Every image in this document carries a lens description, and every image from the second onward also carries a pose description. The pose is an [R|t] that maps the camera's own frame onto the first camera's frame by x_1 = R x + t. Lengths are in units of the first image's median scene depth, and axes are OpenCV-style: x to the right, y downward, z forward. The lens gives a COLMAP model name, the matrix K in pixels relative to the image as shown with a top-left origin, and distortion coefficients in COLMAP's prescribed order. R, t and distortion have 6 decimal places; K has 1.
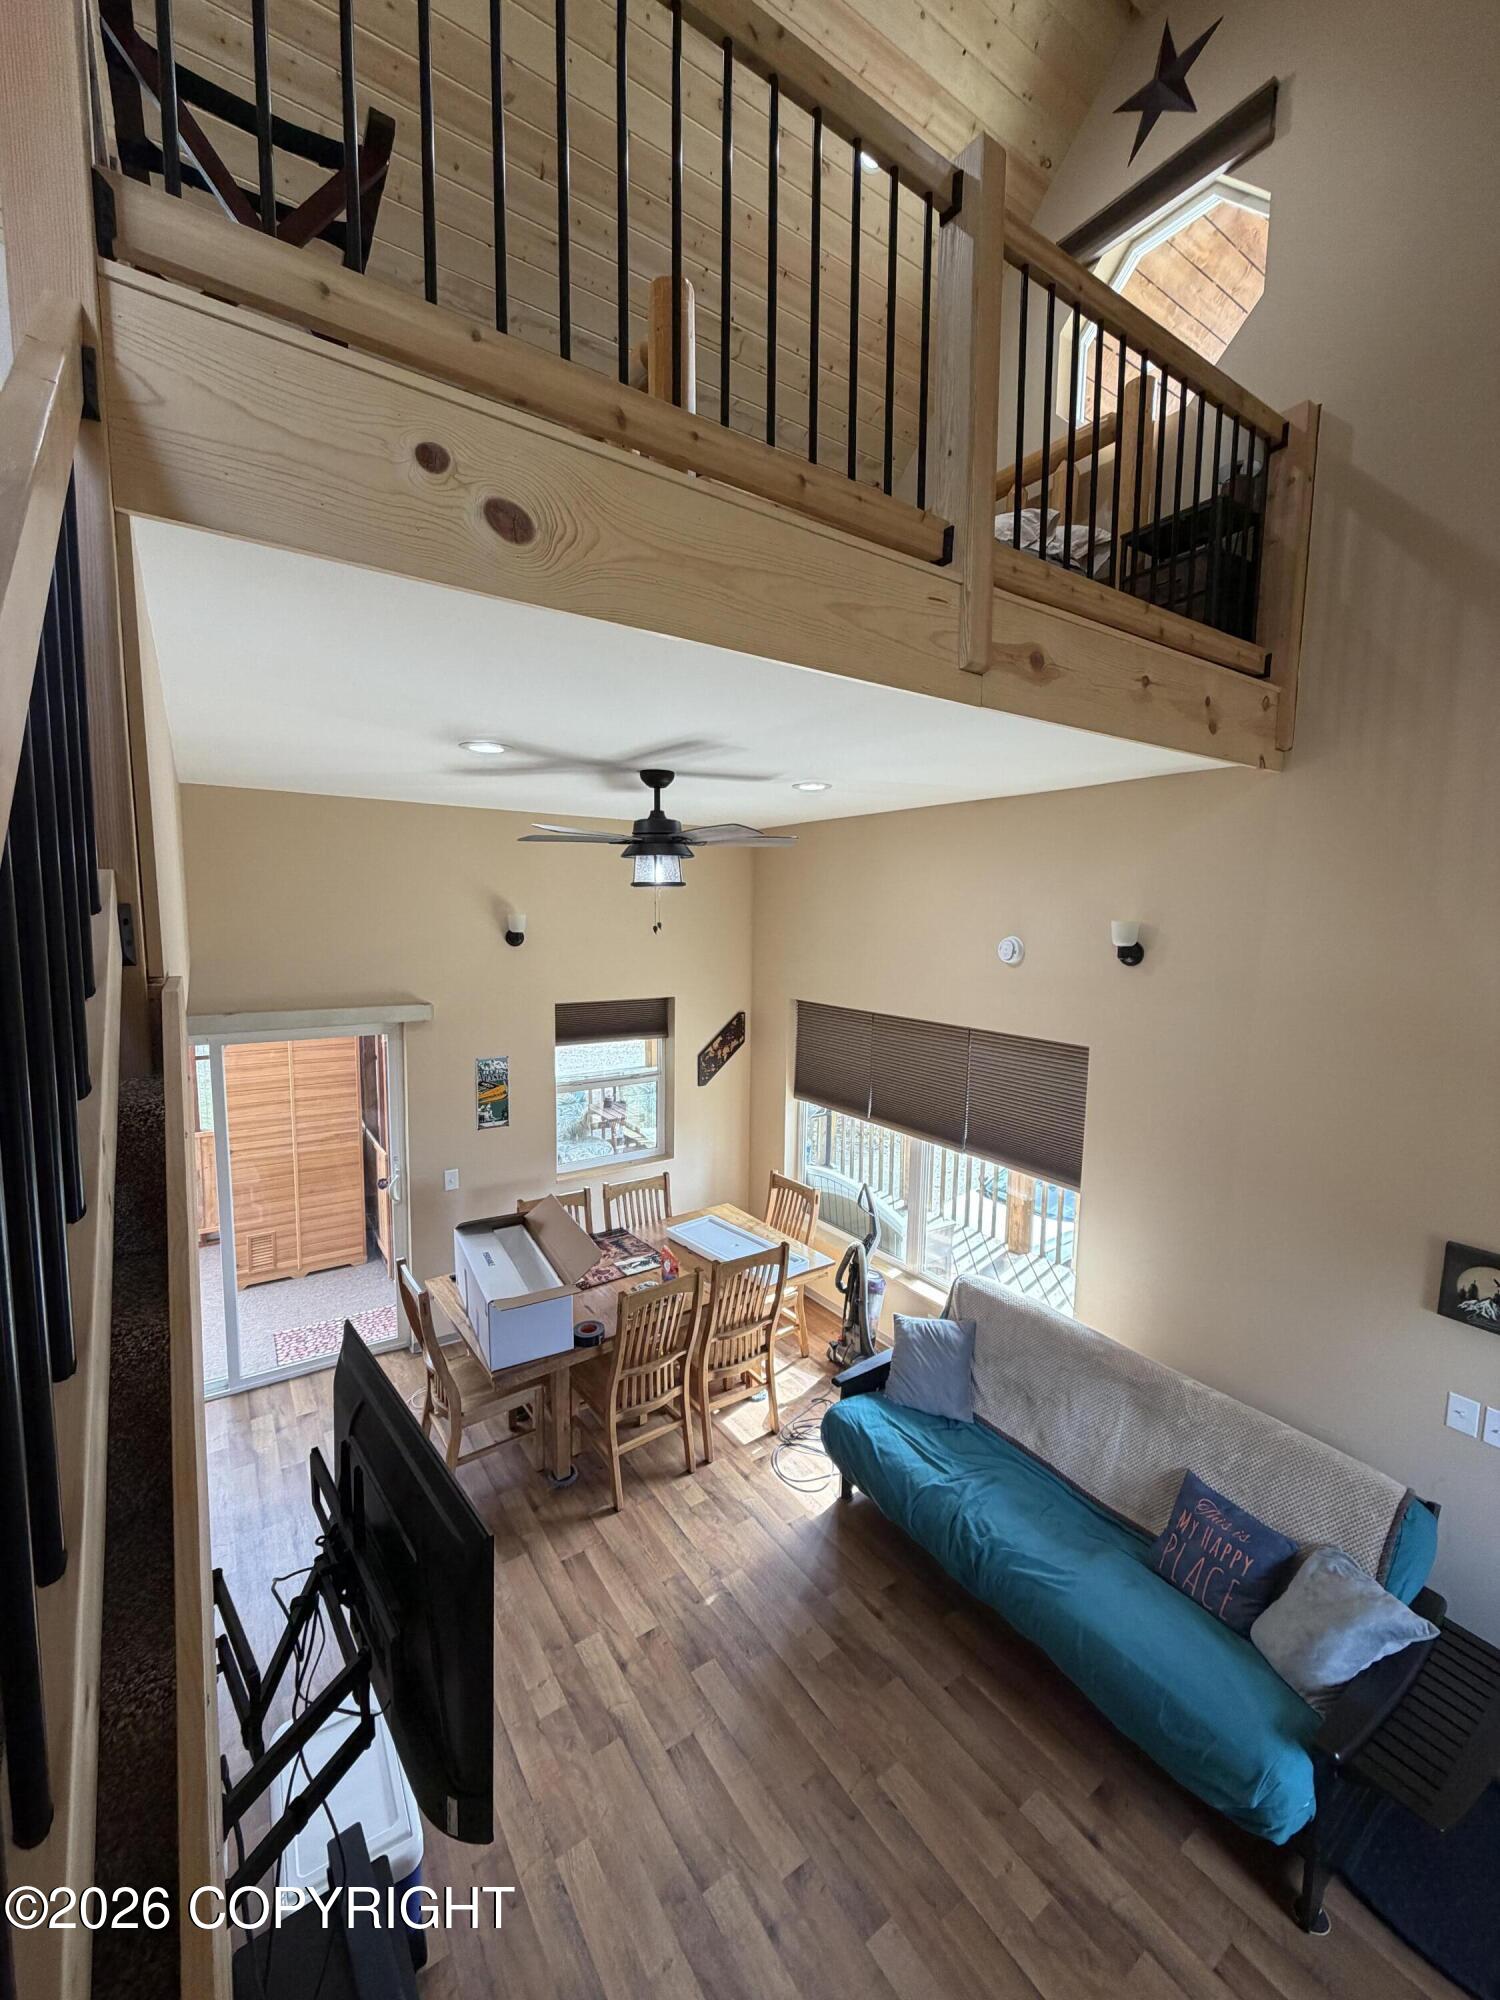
lens RADIAL K [[799.7, 0, 746.7], [0, 799.7, 995.6], [0, 0, 1]] dist [0.002540, 0.000022]
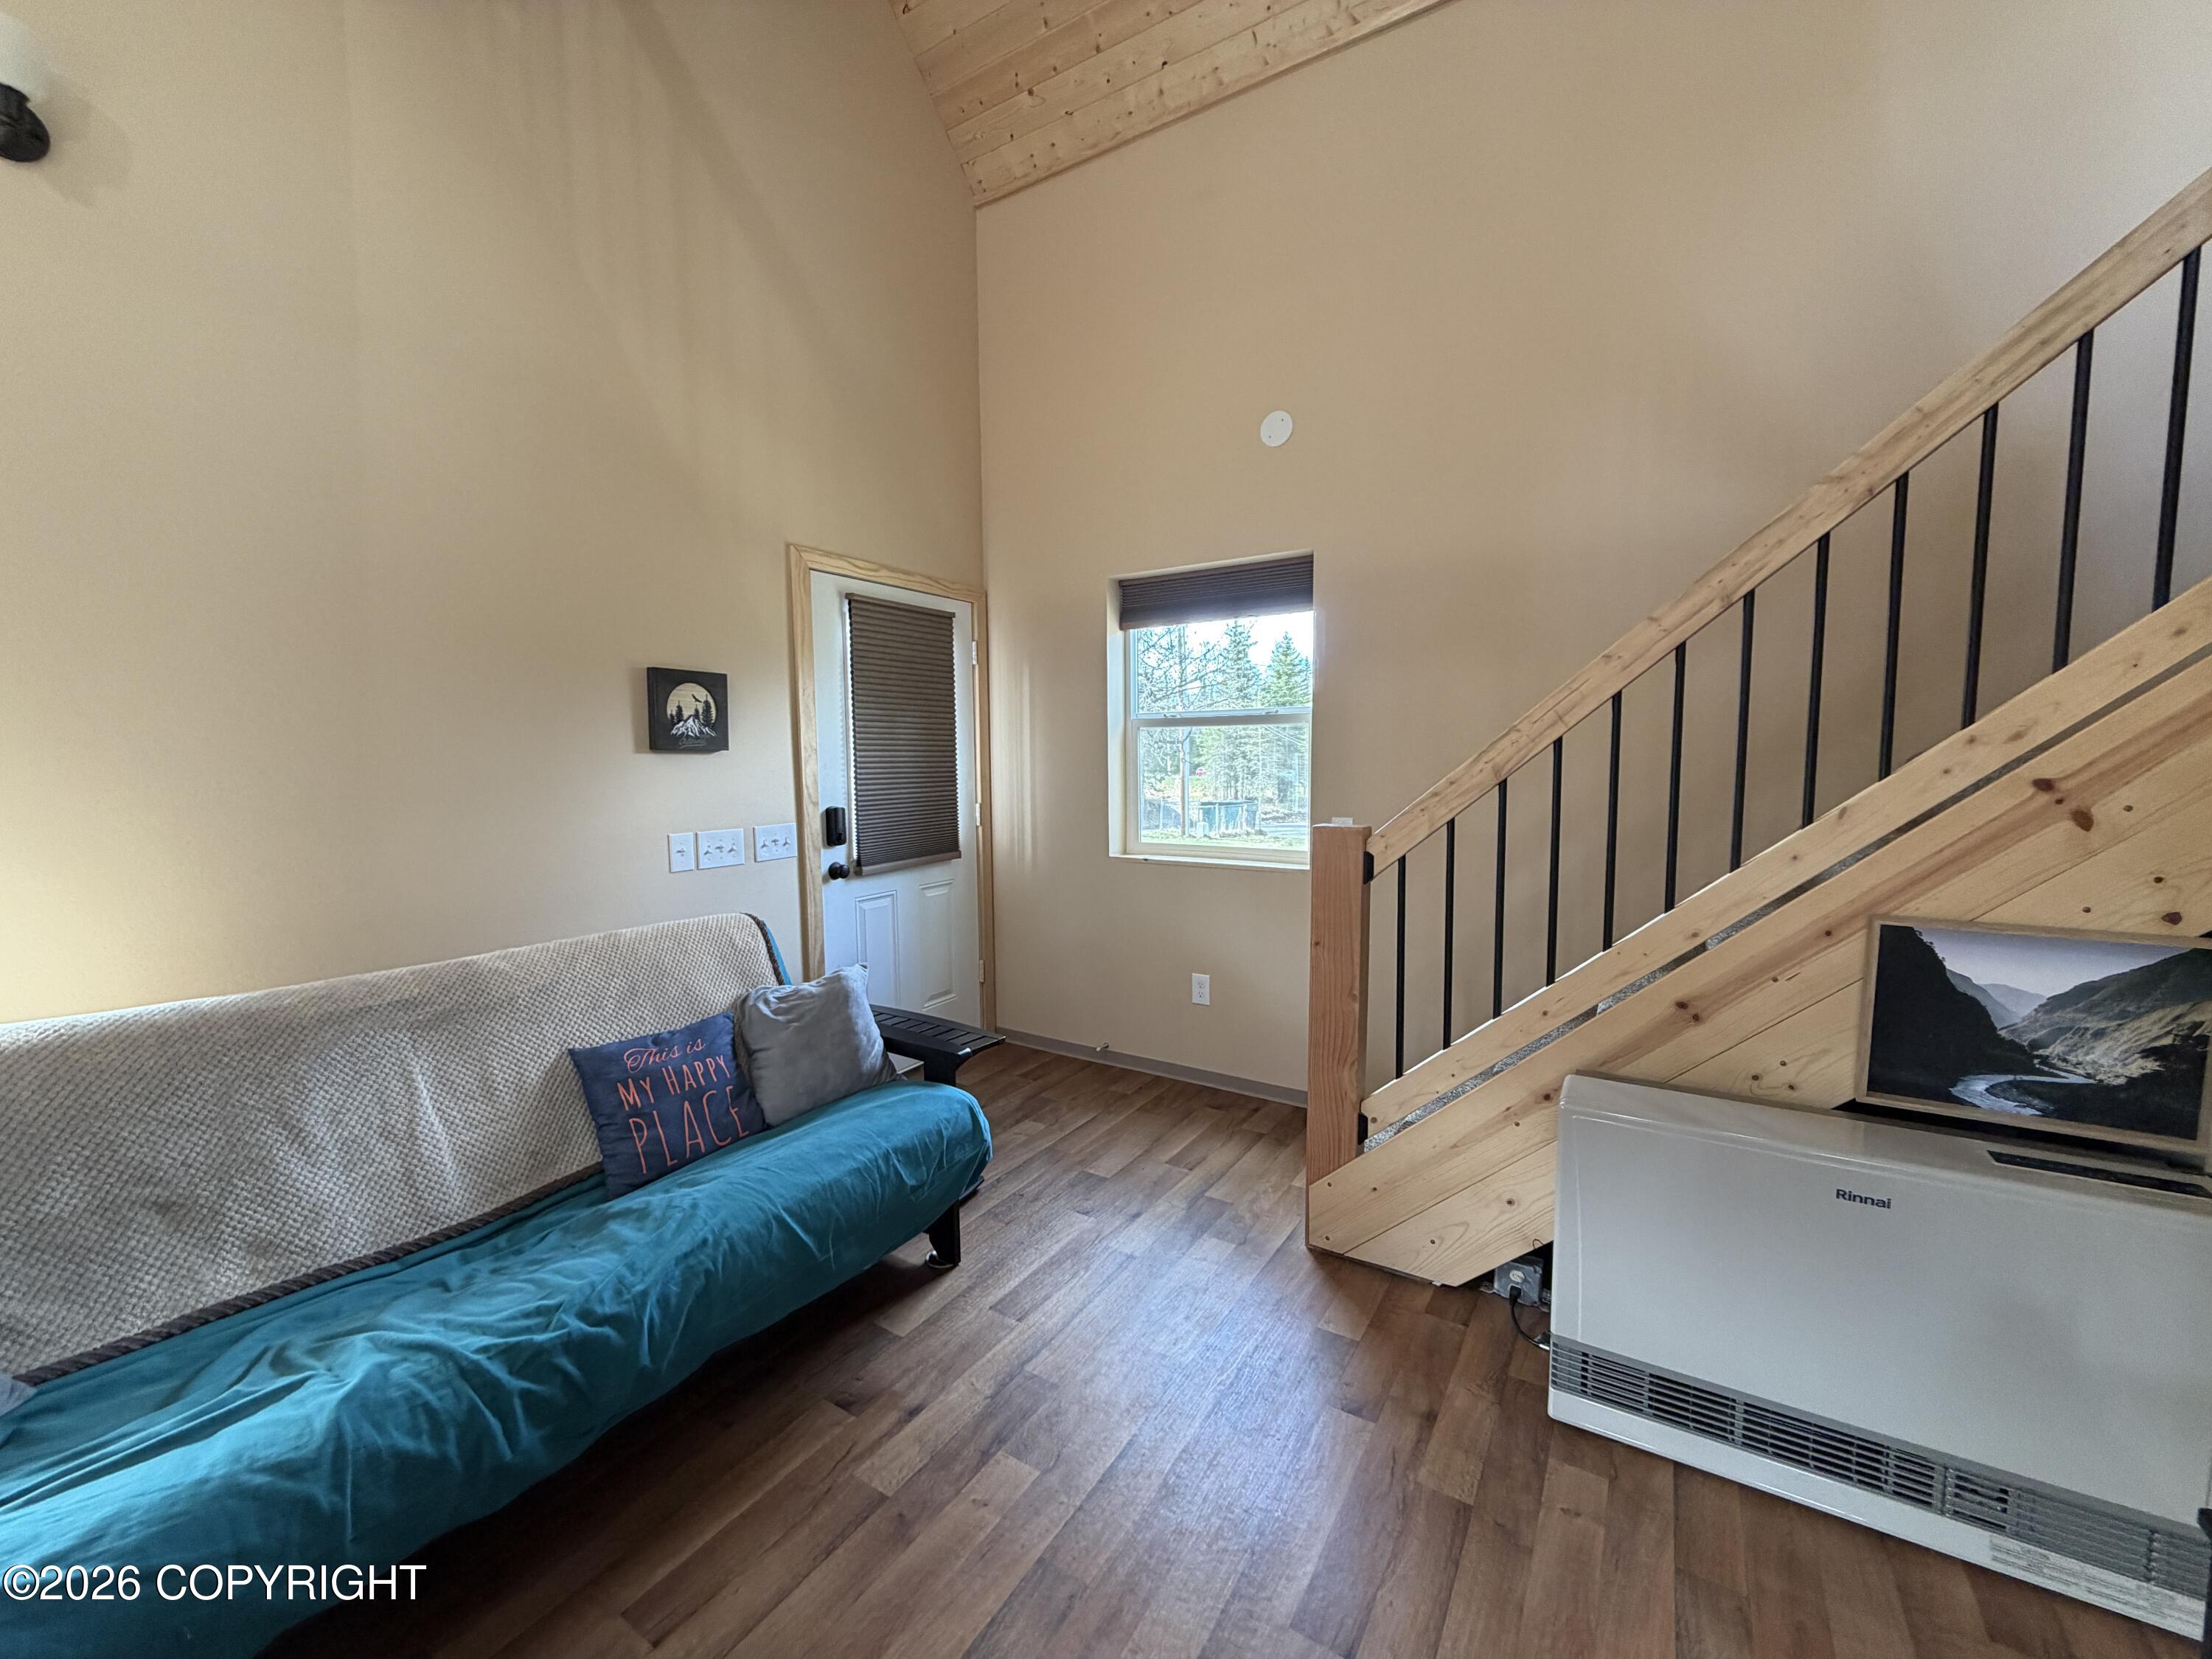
lens RADIAL K [[884.4, 0, 1098.1], [0, 884.4, 830.6], [0, 0, 1]] dist [0.002540, 0.000022]
pose [[-0.395065, -0.085046, 0.914708, -0.245180], [0.103674, 0.985217, 0.136379, 0.375100], [-0.912784, 0.148710, -0.380408, 0.873650]]
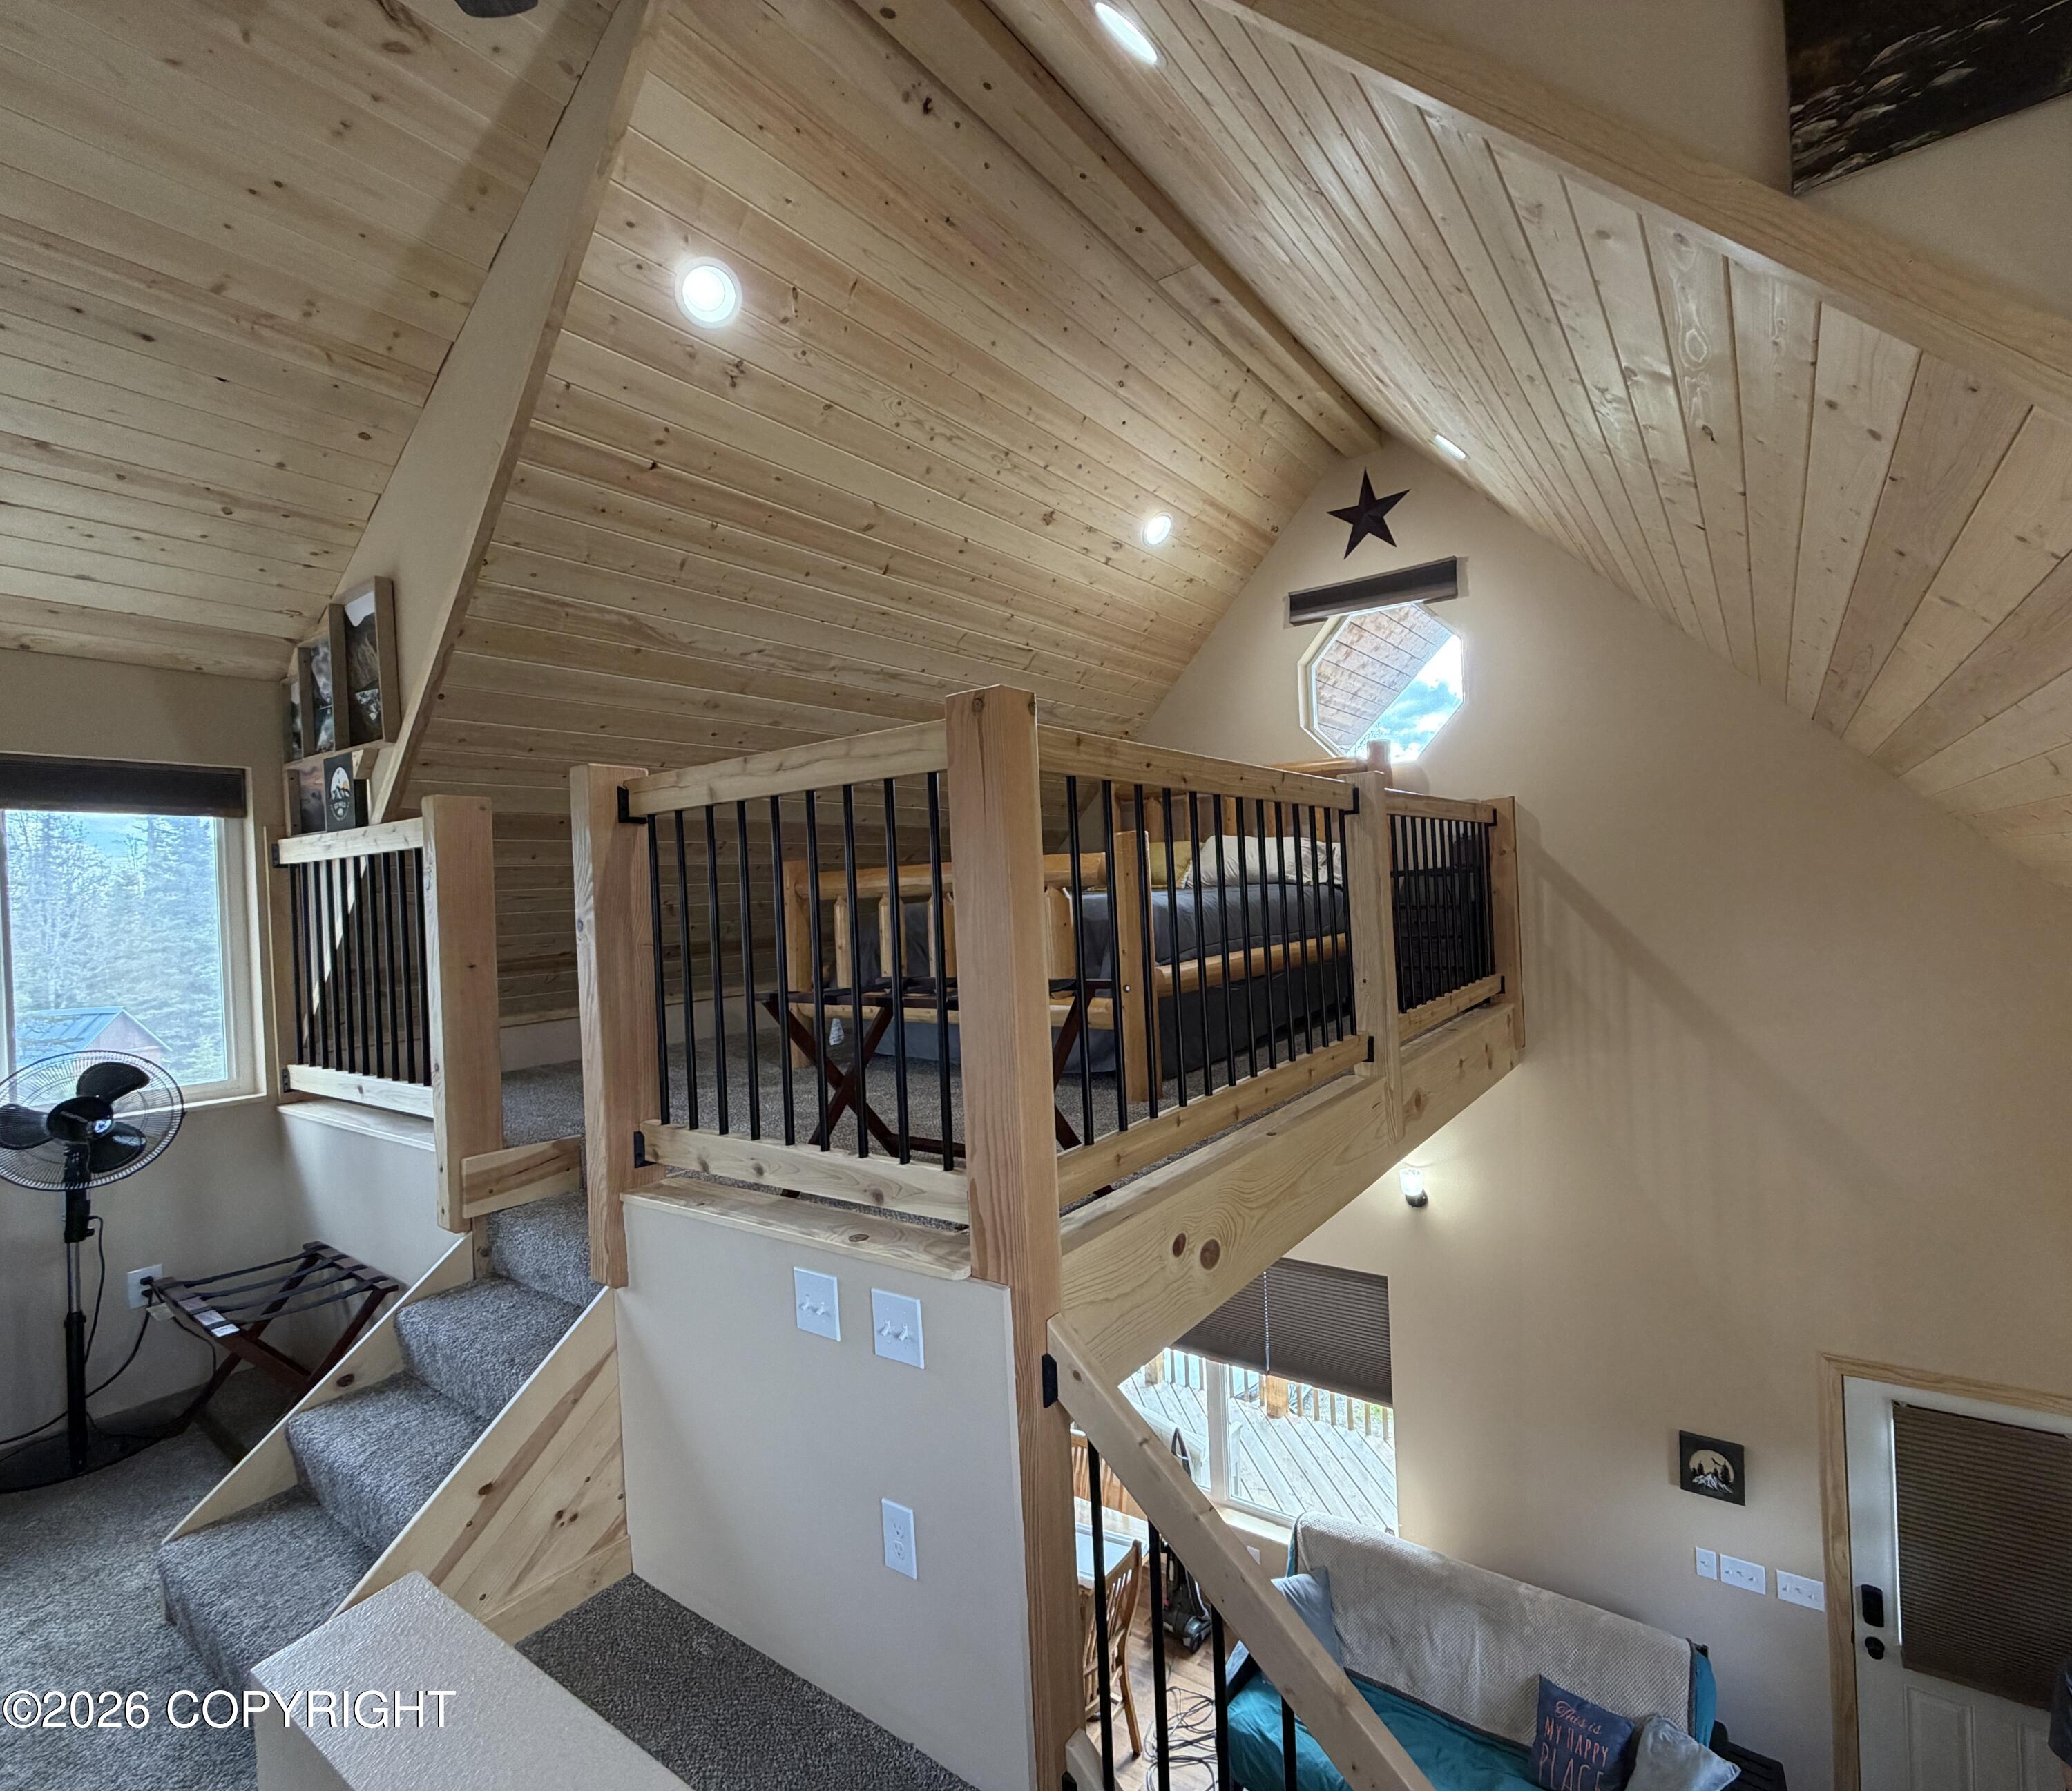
lens RADIAL K [[962.7, 0, 1190.1], [0, 962.7, 889.0], [0, 0, 1]] dist [-0.000737, -0.000193]
pose [[0.912441, -0.056681, 0.405264, -0.437490], [0.100562, 0.991049, -0.087803, -0.493628], [-0.396659, 0.120869, 0.909974, -0.230616]]
